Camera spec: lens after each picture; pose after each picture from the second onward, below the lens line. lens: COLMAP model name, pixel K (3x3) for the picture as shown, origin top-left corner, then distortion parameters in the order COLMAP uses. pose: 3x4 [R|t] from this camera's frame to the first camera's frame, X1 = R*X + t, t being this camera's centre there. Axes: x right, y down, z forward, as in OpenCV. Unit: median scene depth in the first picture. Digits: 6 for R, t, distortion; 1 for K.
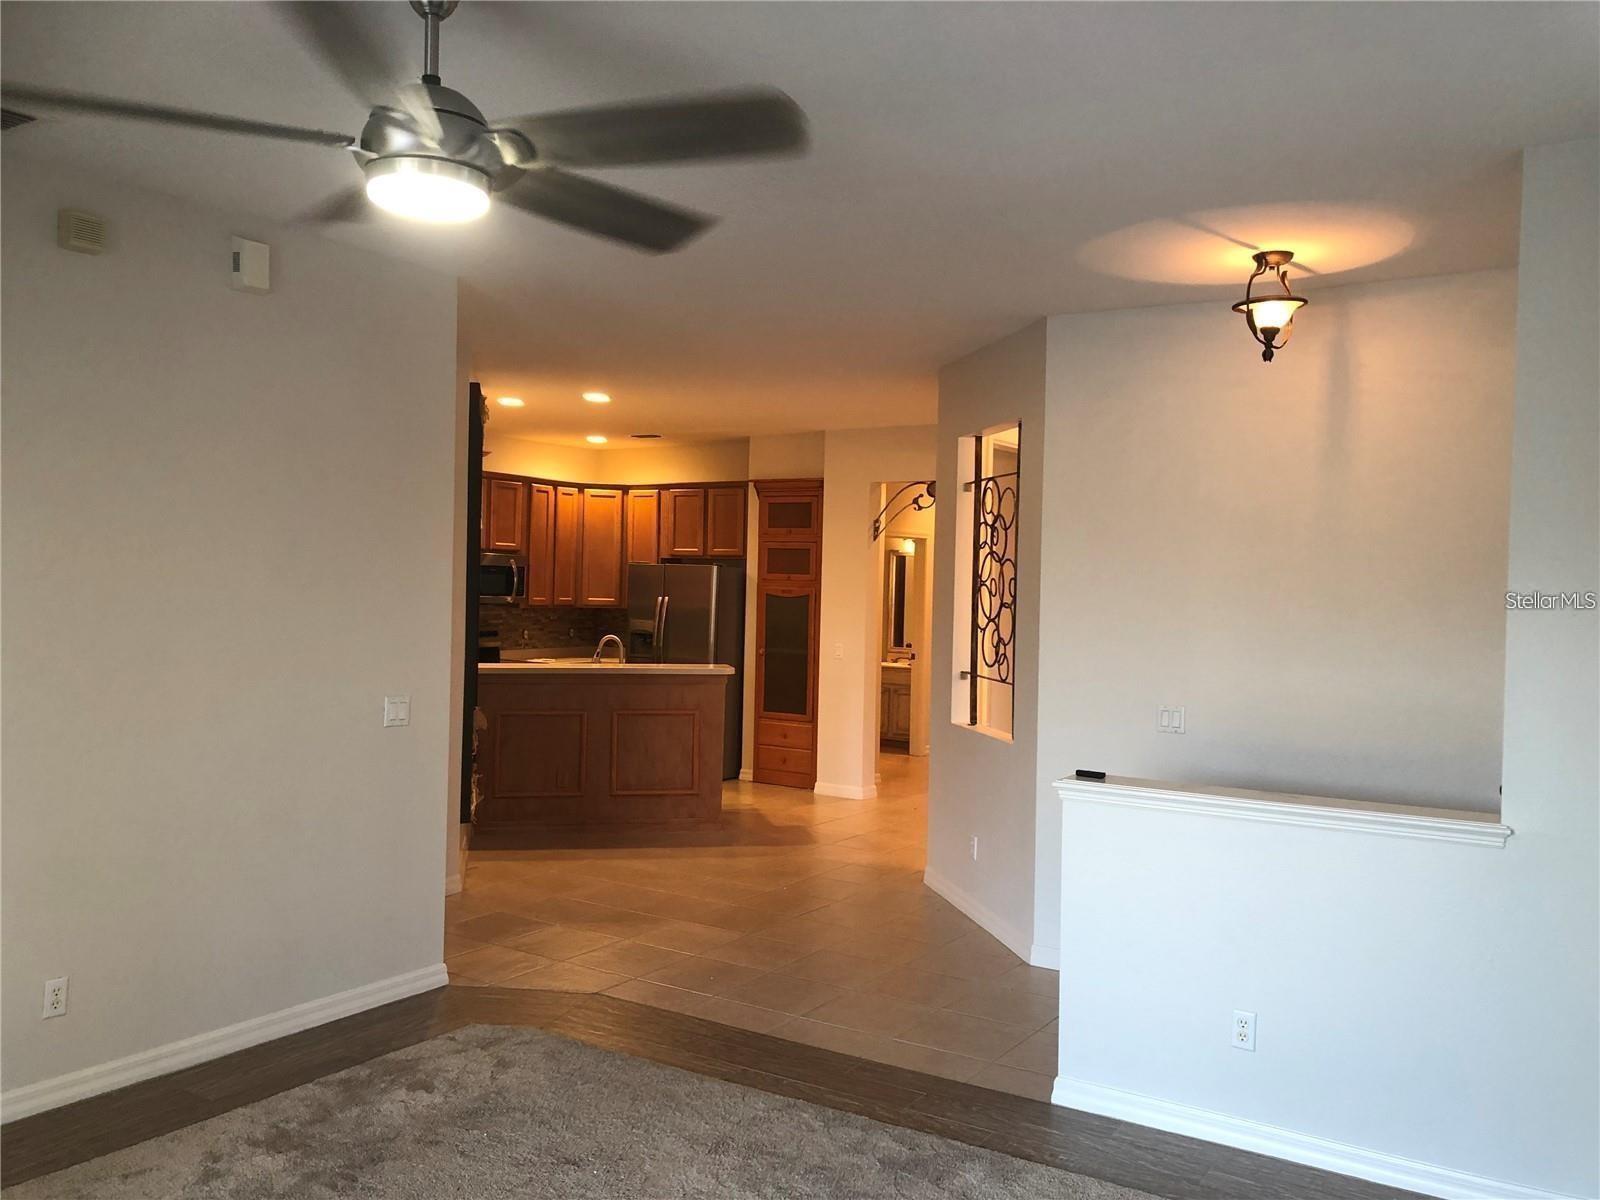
lens RADIAL K [[1326.7, 0, 816.9], [0, 1326.7, 602.7], [0, 0, 1]] dist [0.049499, -0.054320]
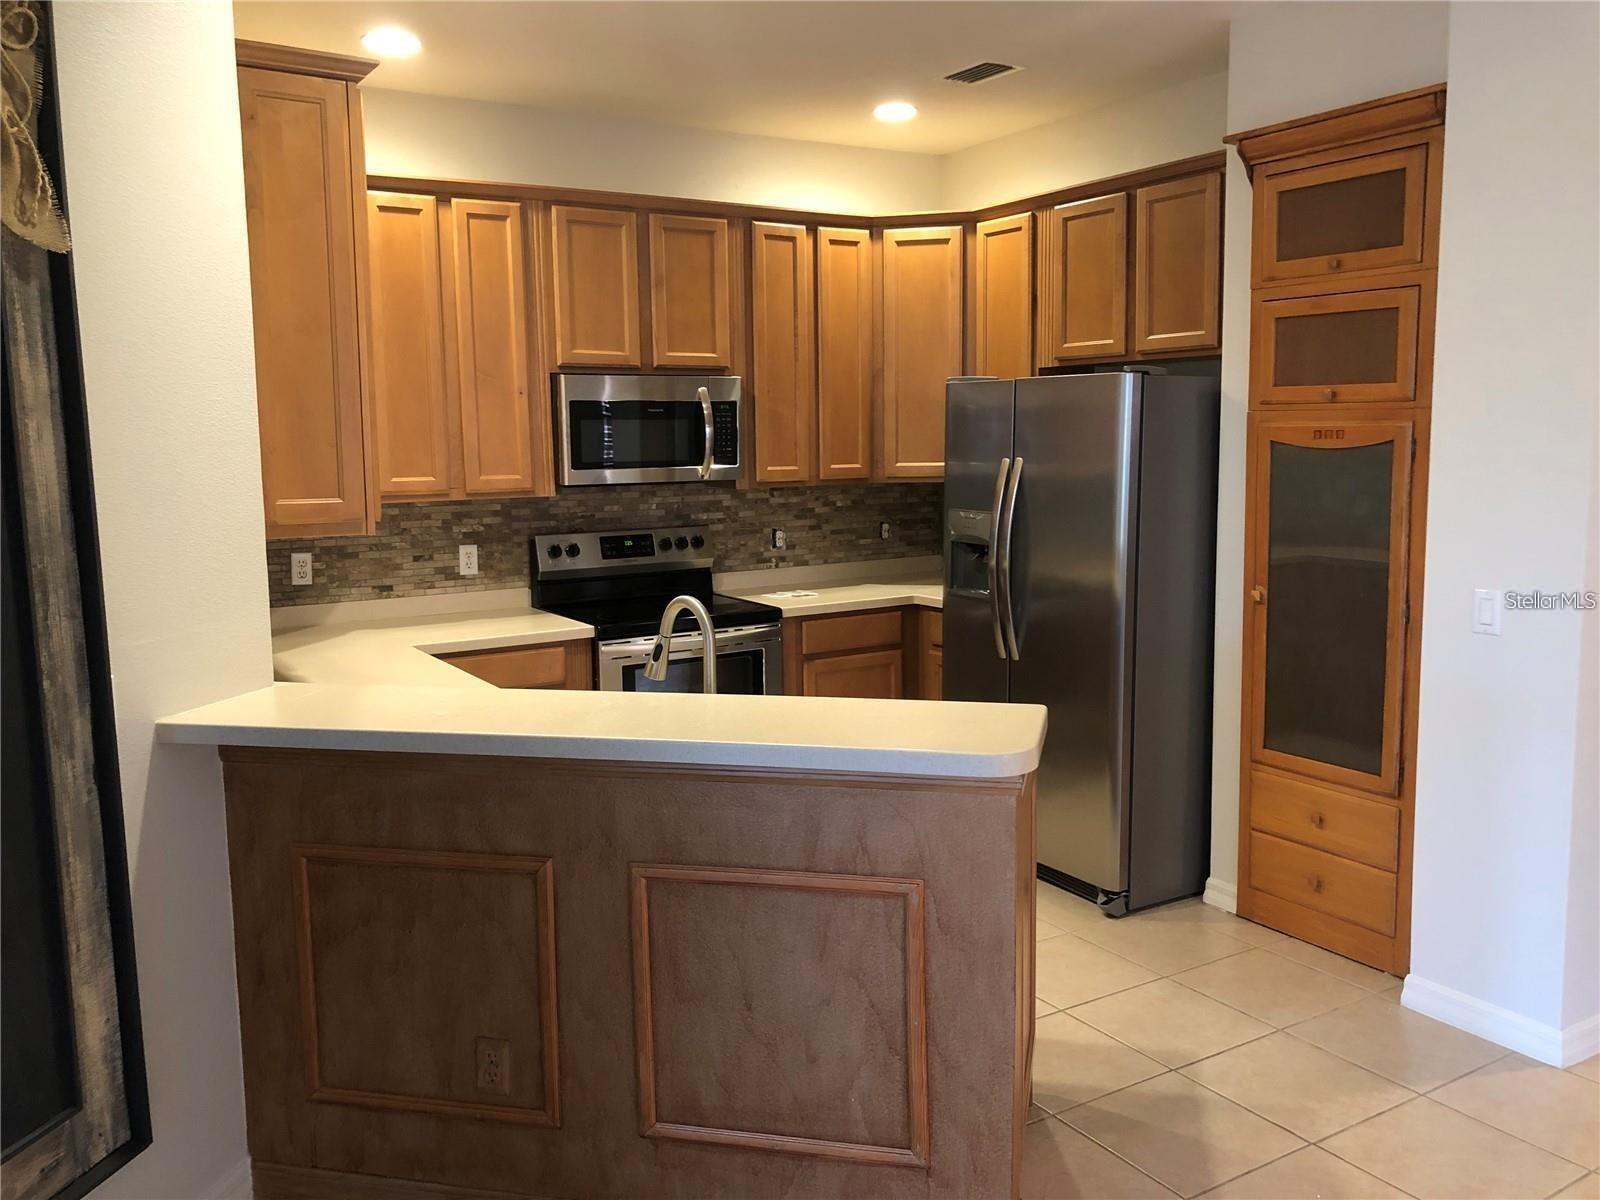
lens RADIAL K [[1326.7, 0, 802.6], [0, 1326.7, 592.4], [0, 0, 1]] dist [0.049499, -0.054320]
pose [[0.900236, 0.015581, -0.435123, 0.007399], [0.031569, 0.994393, 0.100921, -0.006640], [0.434256, -0.104589, 0.894697, 0.584235]]
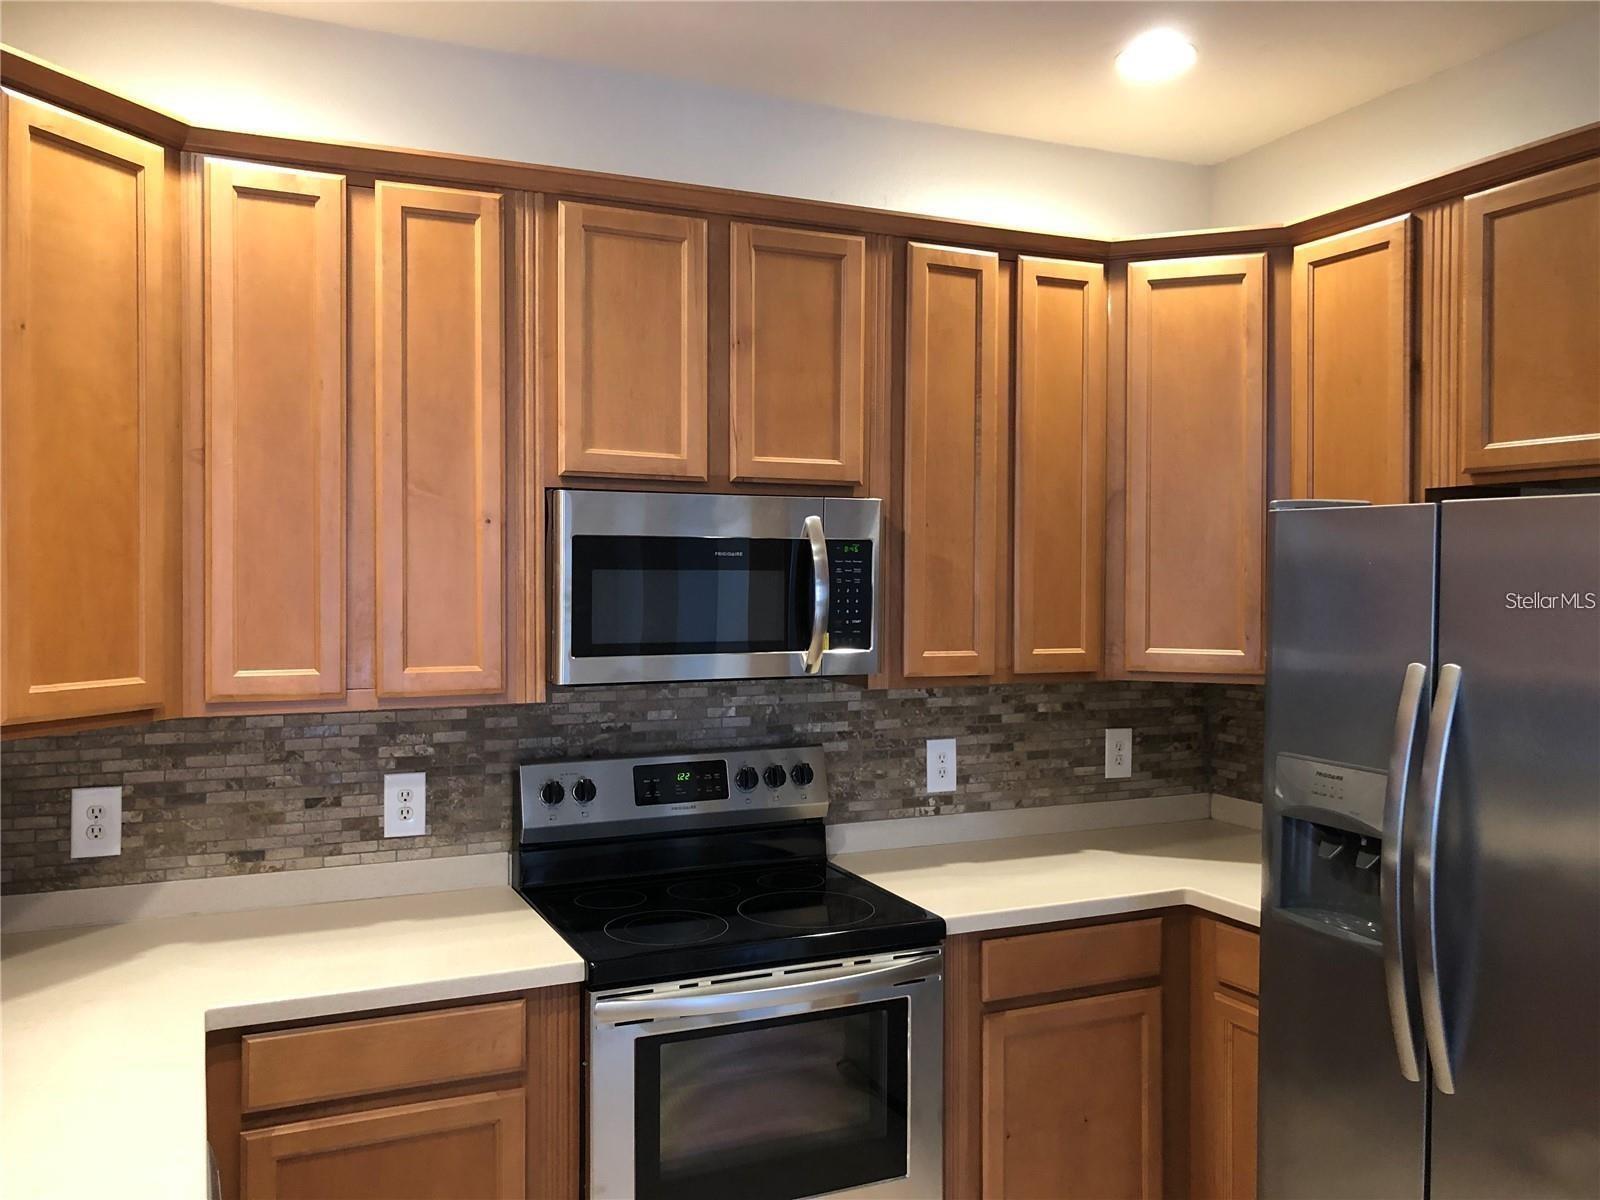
lens RADIAL K [[1326.7, 0, 791.7], [0, 1326.7, 578.7], [0, 0, 1]] dist [0.049499, -0.054320]
pose [[0.836218, -0.019515, -0.548050, -0.084707], [0.011791, 0.999775, -0.017610, -0.014796], [0.548270, 0.008264, 0.836260, 0.766098]]
